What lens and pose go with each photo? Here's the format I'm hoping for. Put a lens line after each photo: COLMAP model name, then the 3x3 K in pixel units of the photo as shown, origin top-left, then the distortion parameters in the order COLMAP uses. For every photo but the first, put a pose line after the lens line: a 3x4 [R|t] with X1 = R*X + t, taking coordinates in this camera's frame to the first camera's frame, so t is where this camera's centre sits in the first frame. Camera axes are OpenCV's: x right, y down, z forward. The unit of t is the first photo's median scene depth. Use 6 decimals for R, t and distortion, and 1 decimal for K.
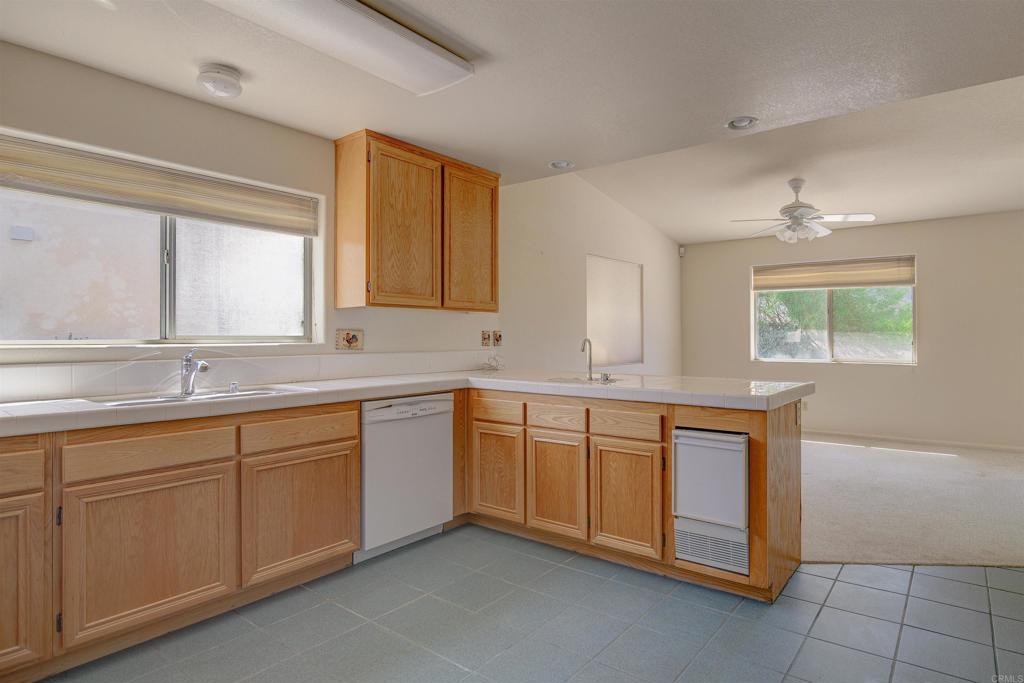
lens RADIAL K [[561.1, 0, 559.0], [0, 561.1, 328.7], [0, 0, 1]] dist [-0.001924, -0.001120]
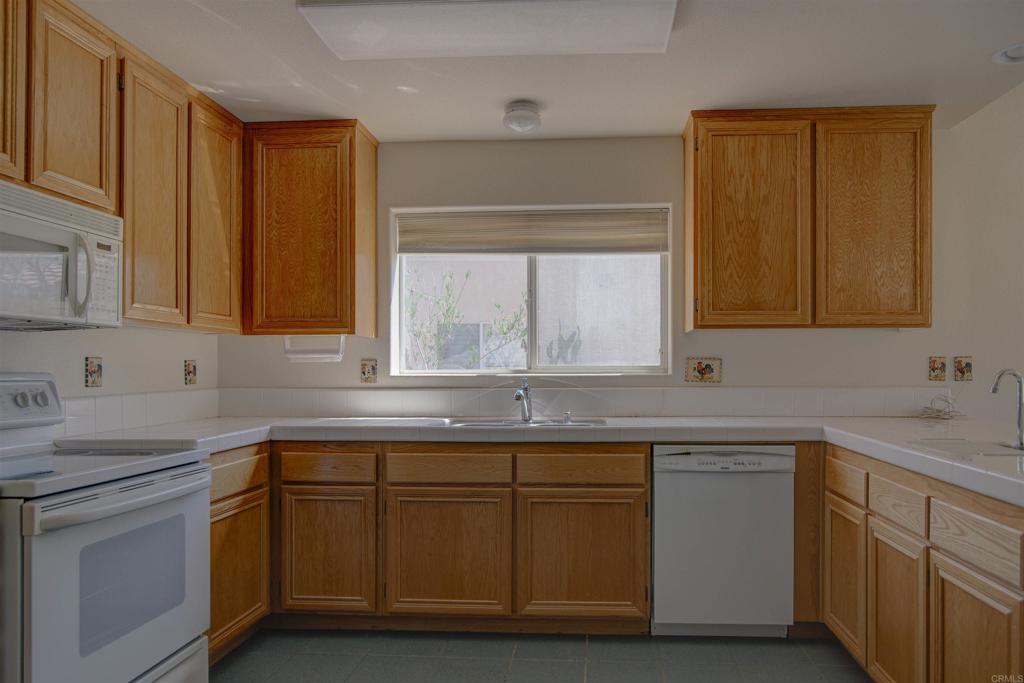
lens RADIAL K [[639.8, 0, 512.1], [0, 639.8, 370.0], [0, 0, 1]] dist [-0.003345, -0.001422]
pose [[0.545734, 0.002398, -0.837955, 0.308885], [0.013665, 0.999837, 0.011761, 0.005336], [0.837847, -0.017869, 0.545612, 0.285639]]
